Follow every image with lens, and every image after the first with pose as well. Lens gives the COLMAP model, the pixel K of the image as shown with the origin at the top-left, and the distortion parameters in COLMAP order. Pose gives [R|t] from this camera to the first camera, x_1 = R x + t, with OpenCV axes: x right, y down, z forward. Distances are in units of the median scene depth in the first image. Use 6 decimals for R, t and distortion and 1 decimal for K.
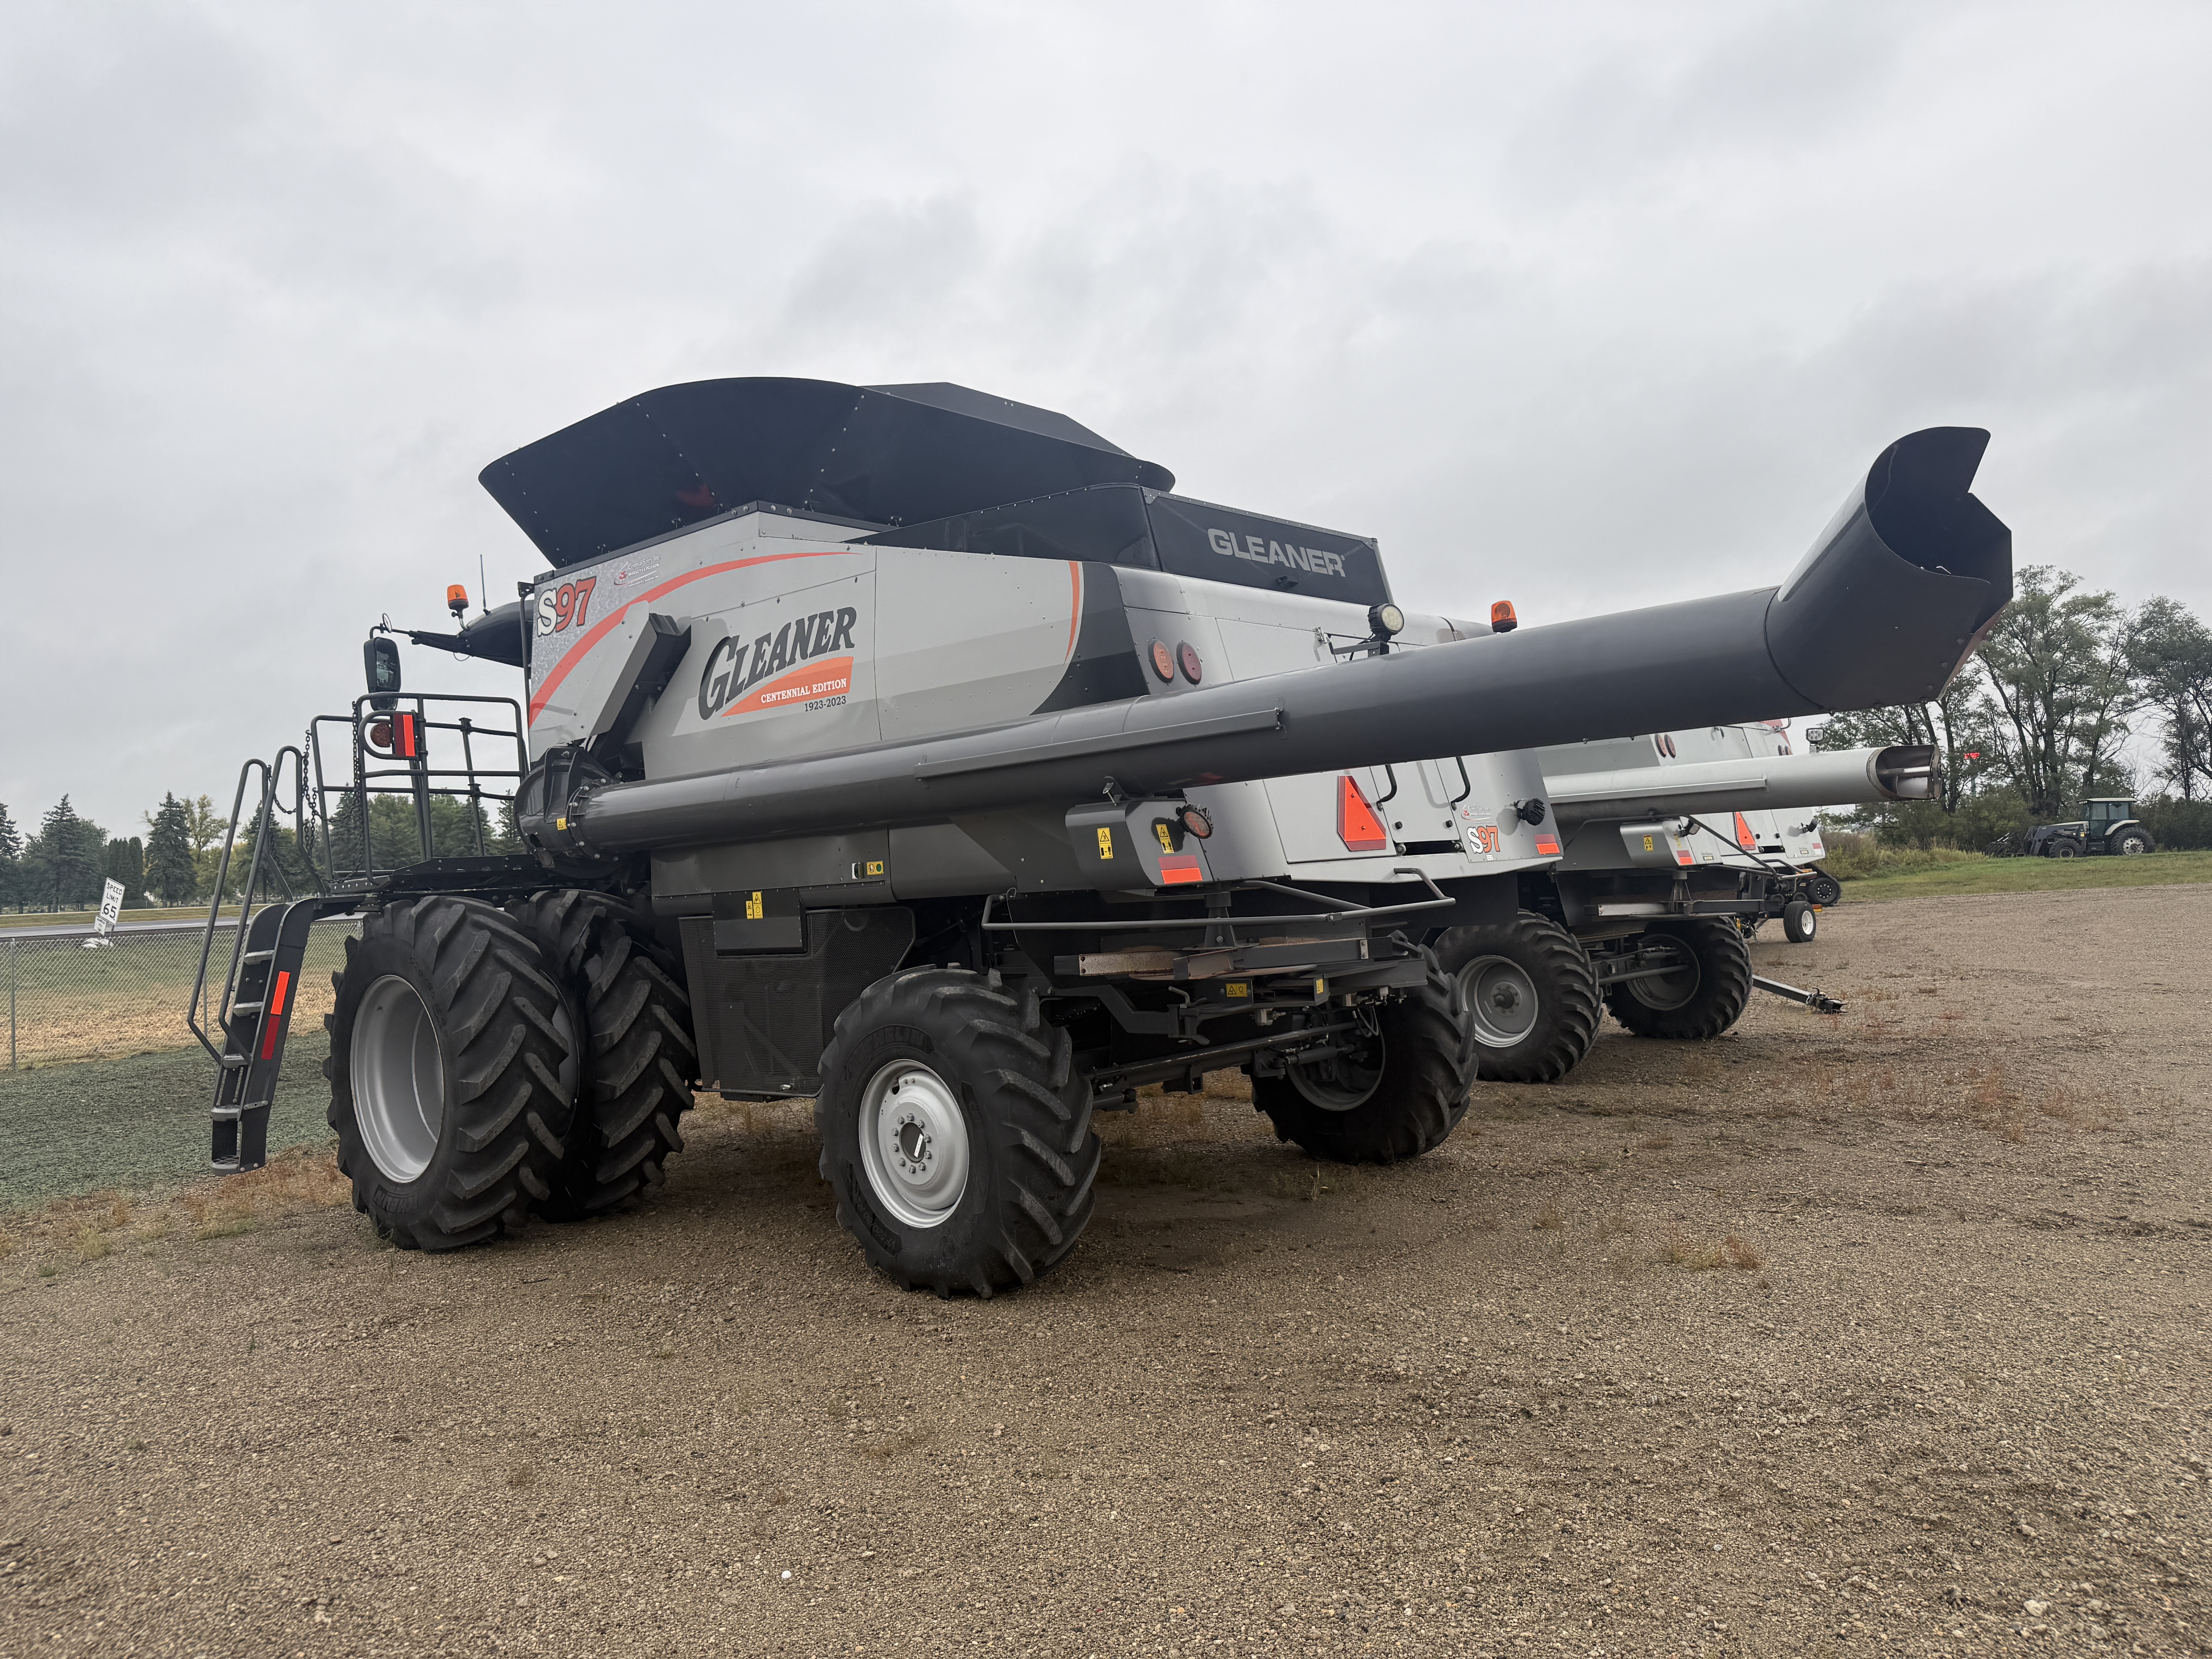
lens RADIAL K [[1554.9, 0, 1067.2], [0, 1554.9, 837.7], [0, 0, 1]] dist [-0.011375, -0.008908]
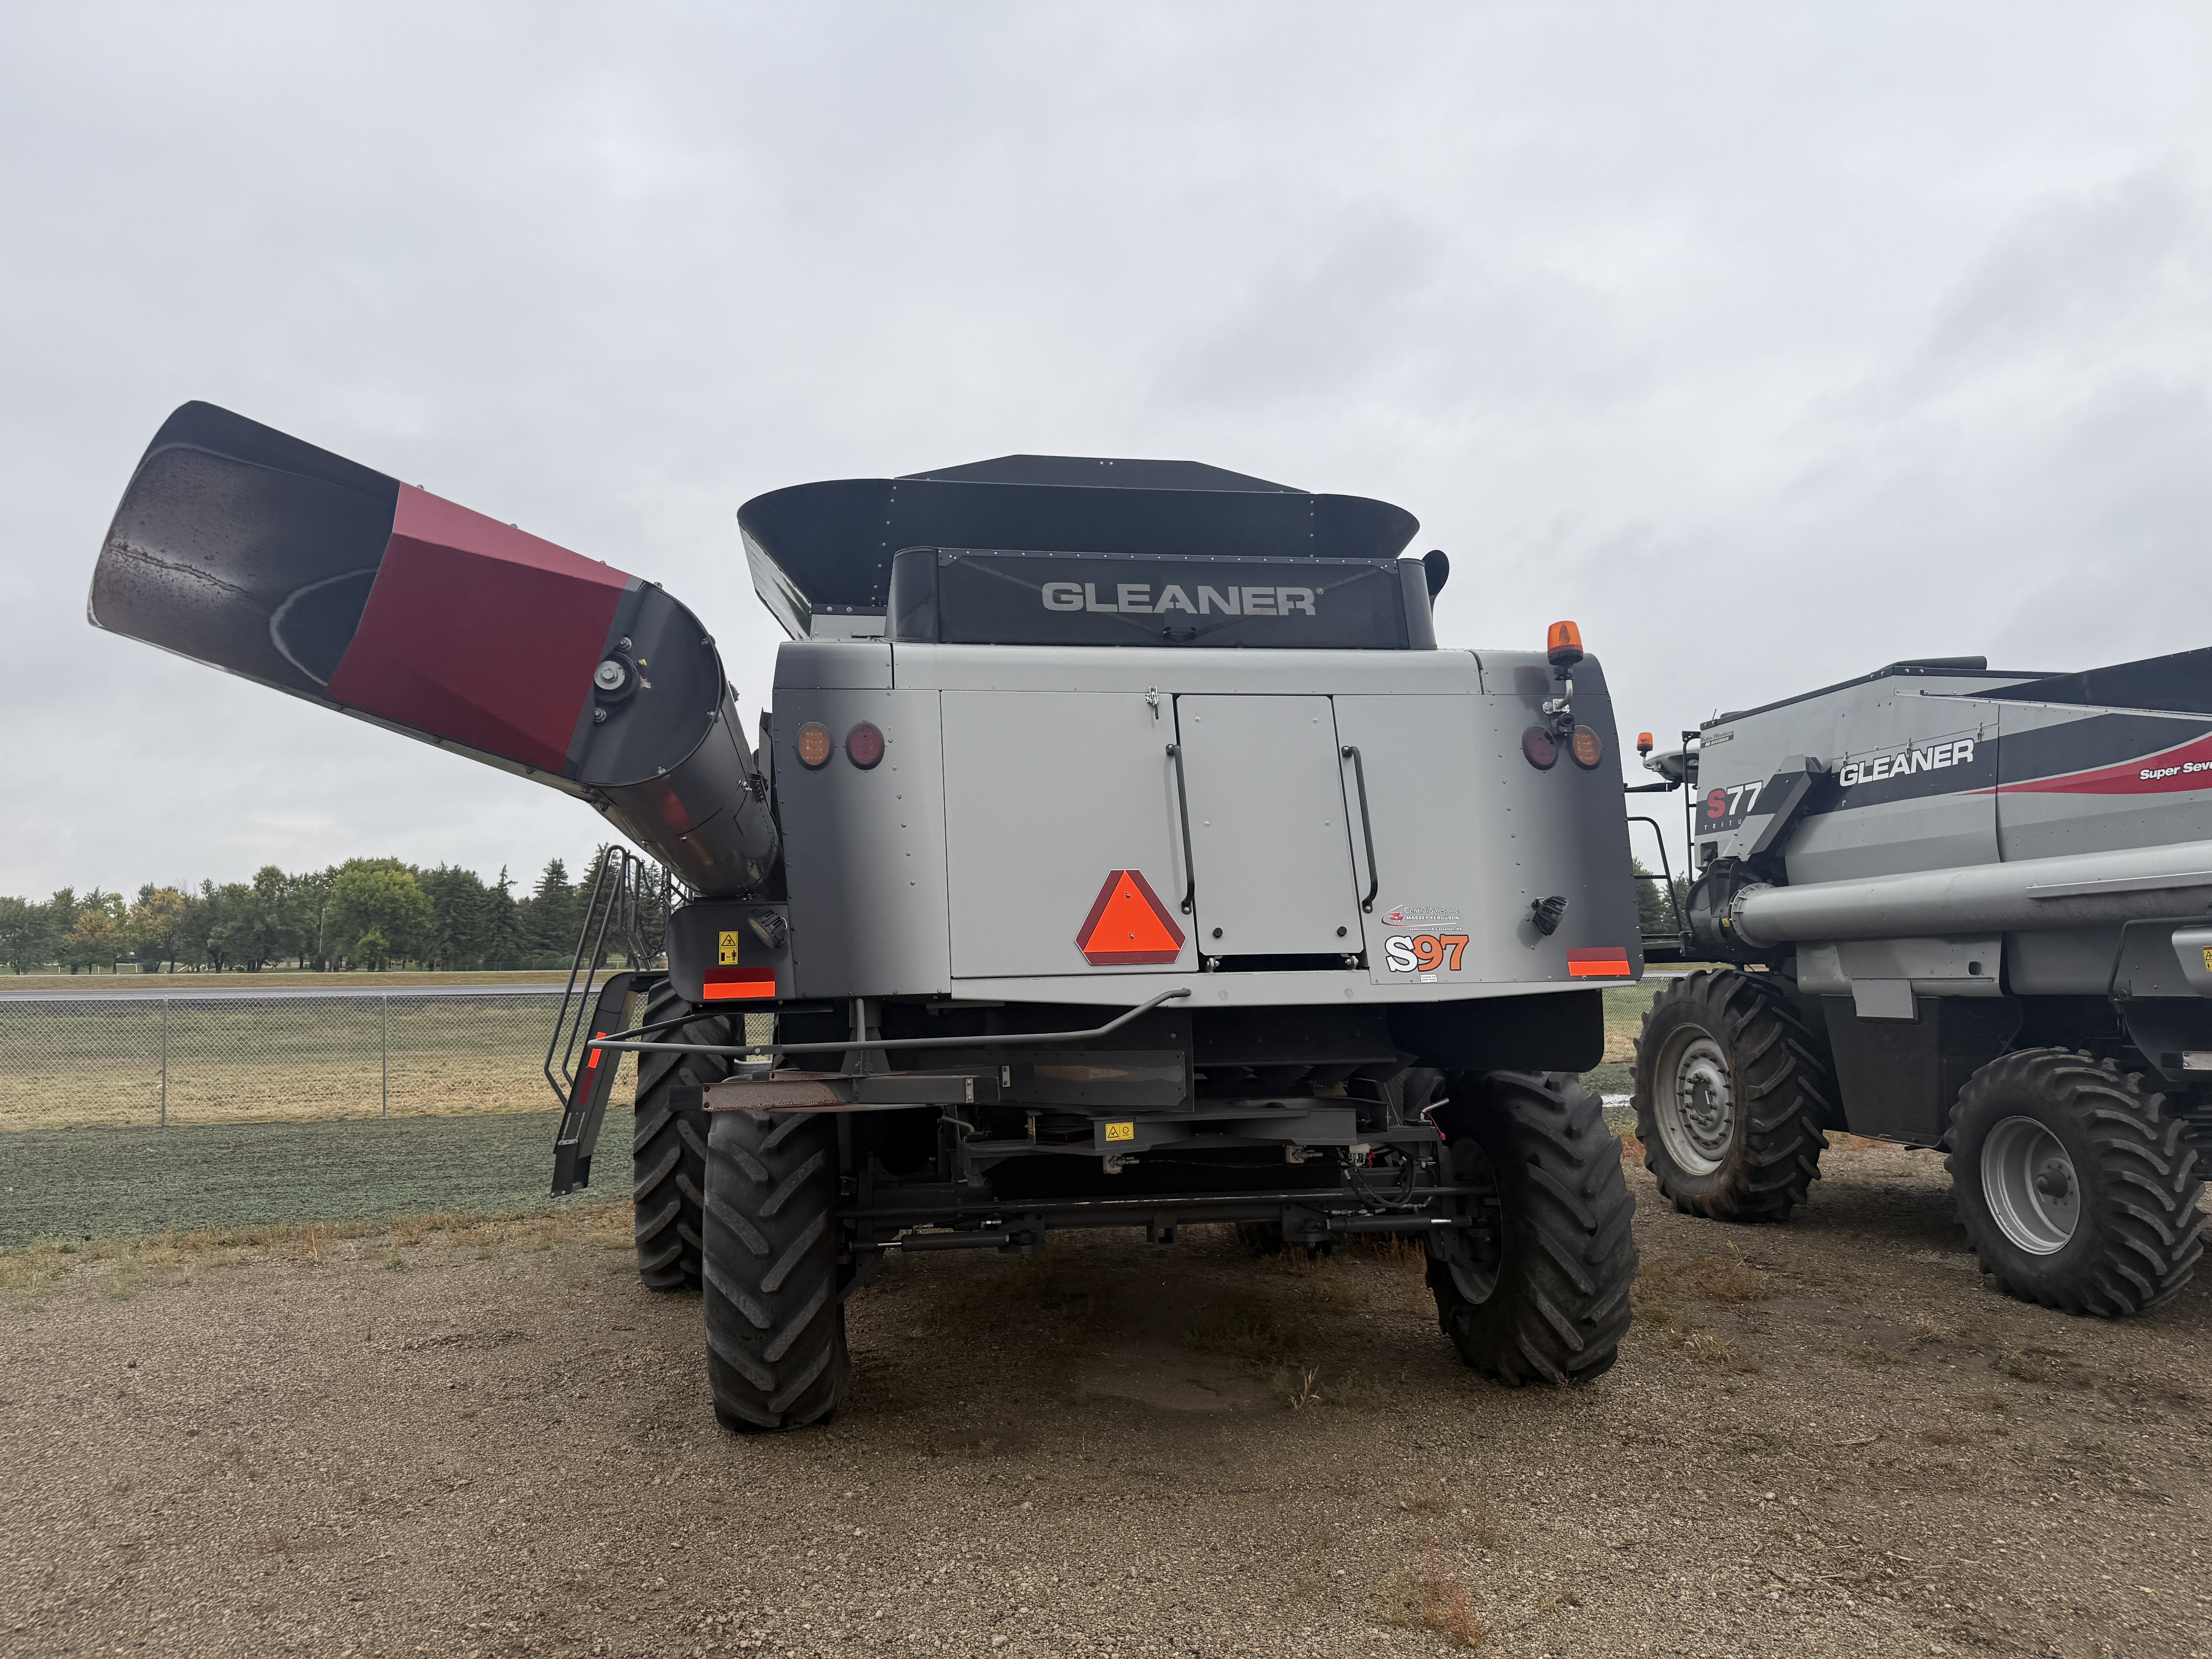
lens RADIAL K [[1554.9, 0, 1103.2], [0, 1554.9, 819.6], [0, 0, 1]] dist [-0.011375, -0.008908]
pose [[0.786824, -0.027874, -0.616548, 0.618113], [-0.011224, 0.998168, -0.059452, -0.016692], [0.617075, 0.053699, 0.785070, 0.337897]]
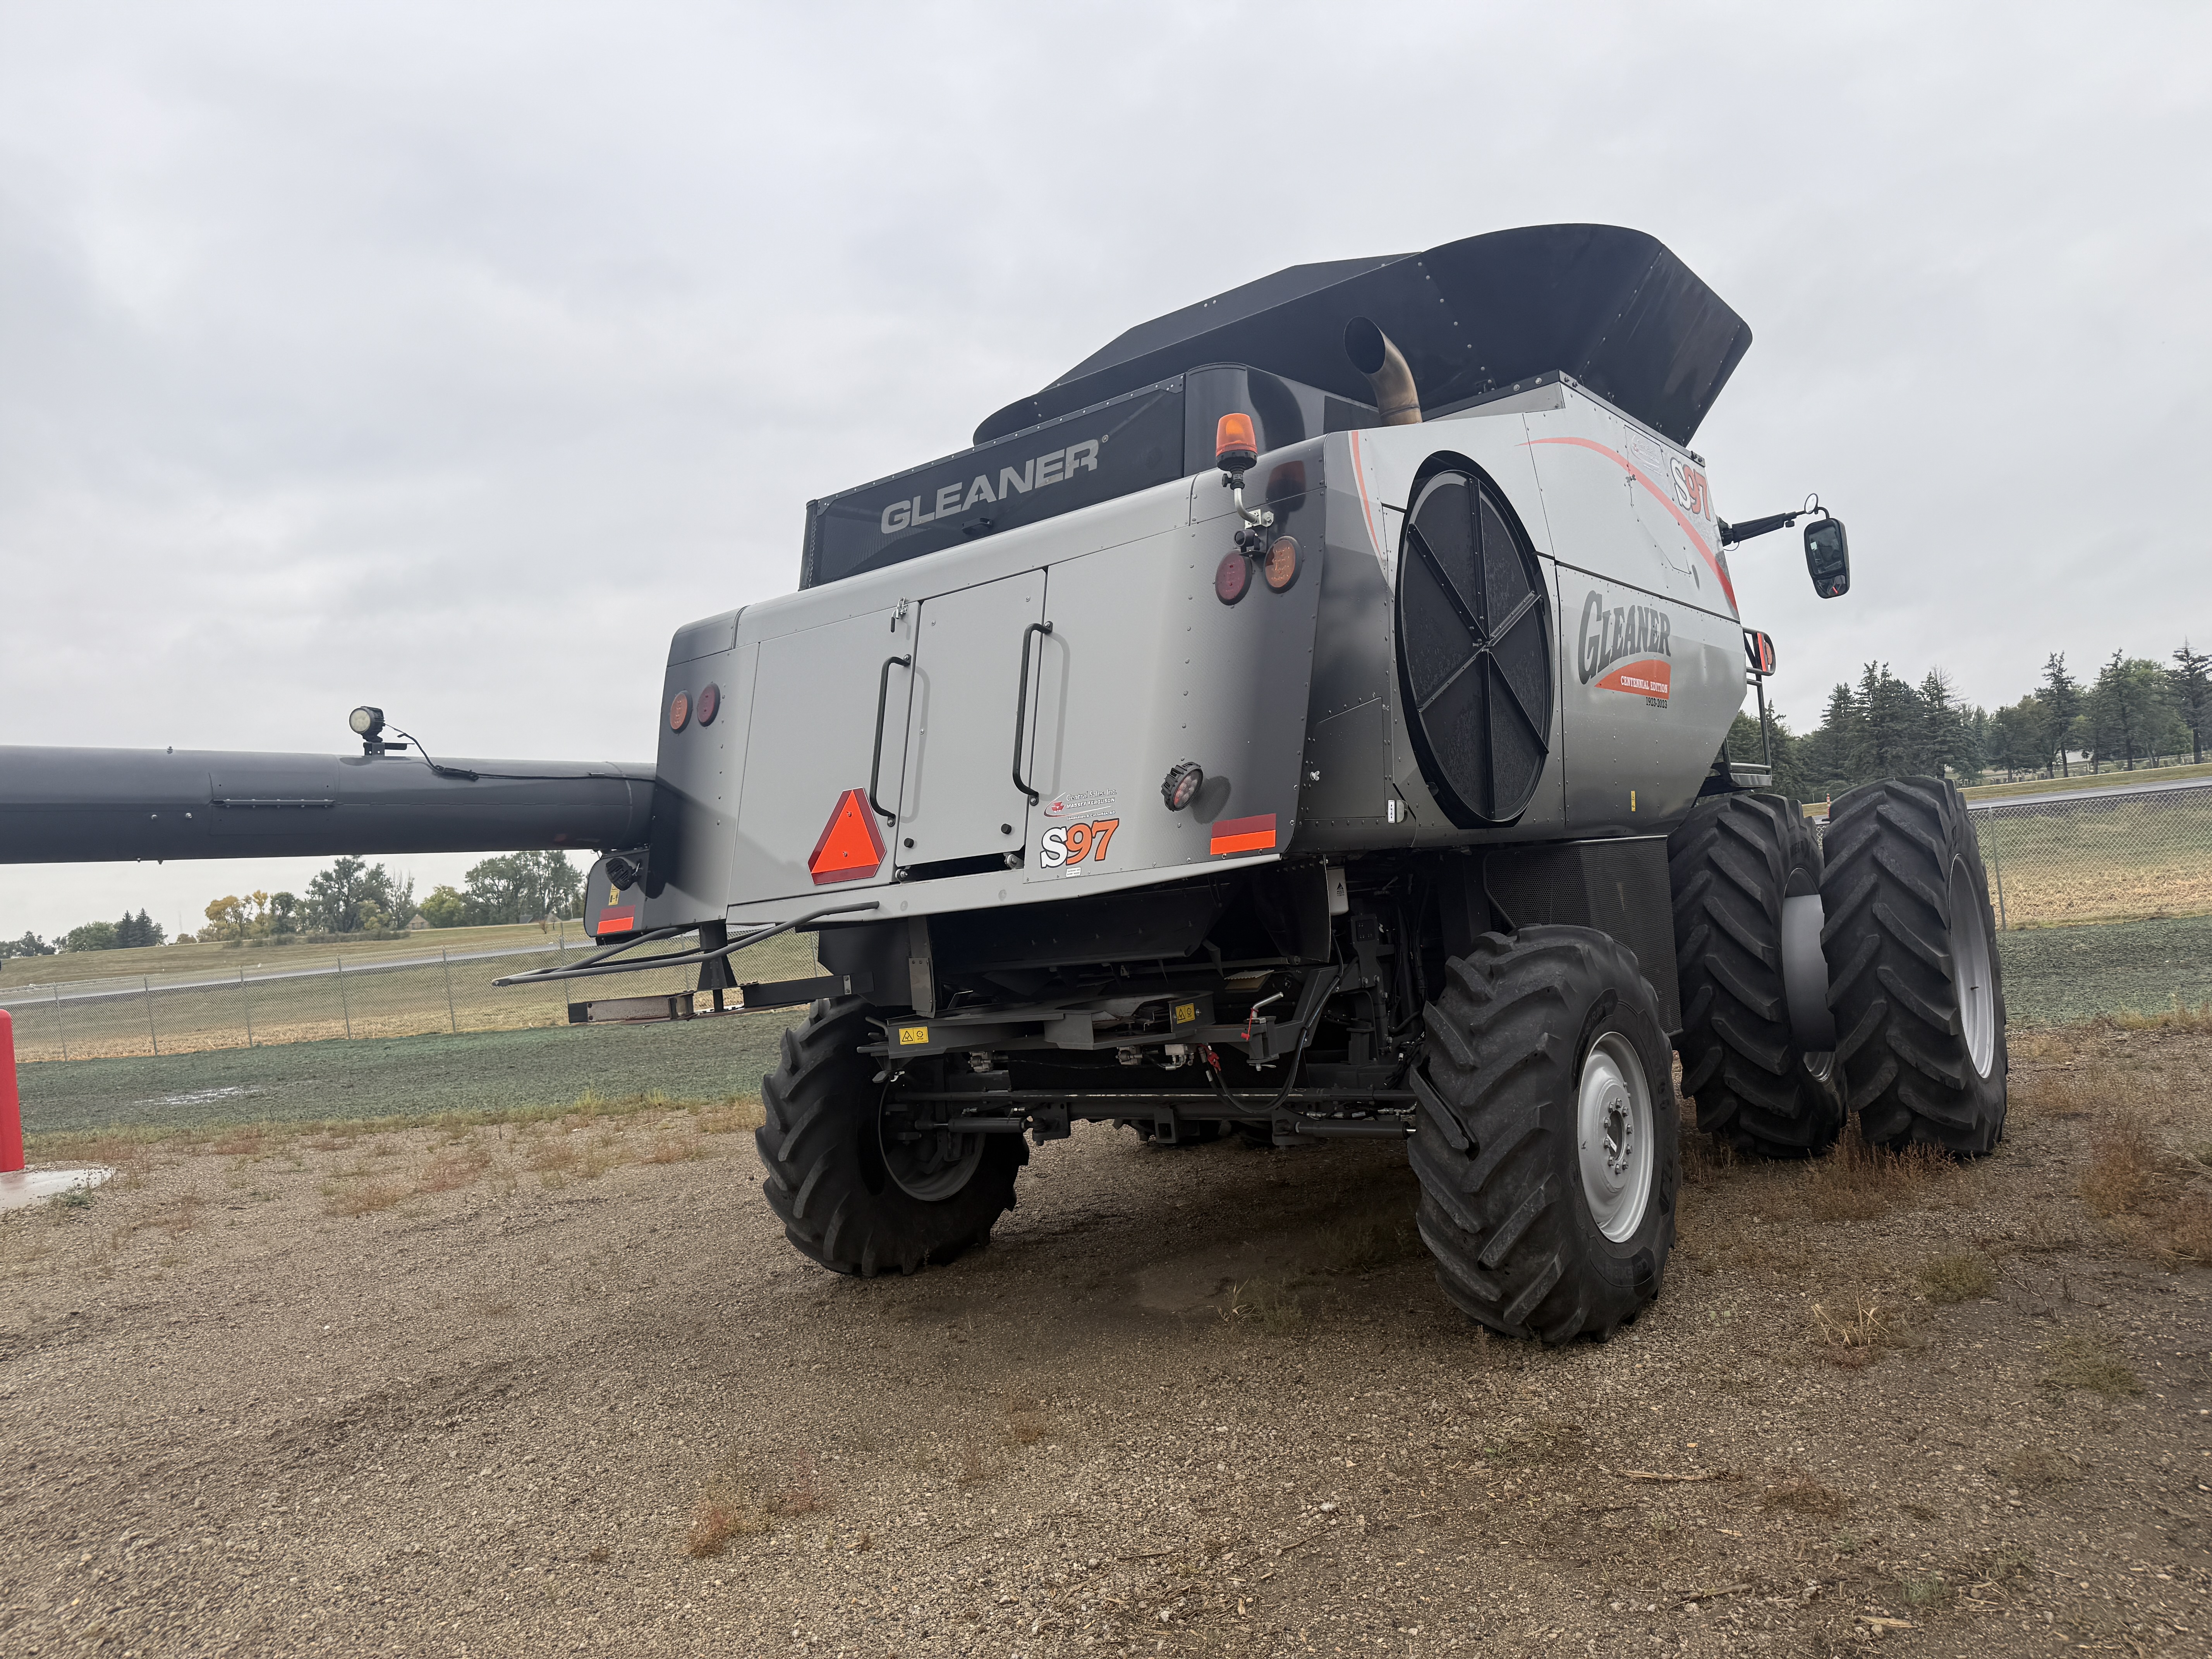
lens RADIAL K [[1554.9, 0, 1117.0], [0, 1554.9, 828.4], [0, 0, 1]] dist [-0.011375, -0.008908]
pose [[0.118677, -0.005400, -0.992918, 0.947915], [0.114930, 0.993339, 0.008335, -0.009004], [0.986259, -0.115105, 0.118507, 0.965631]]
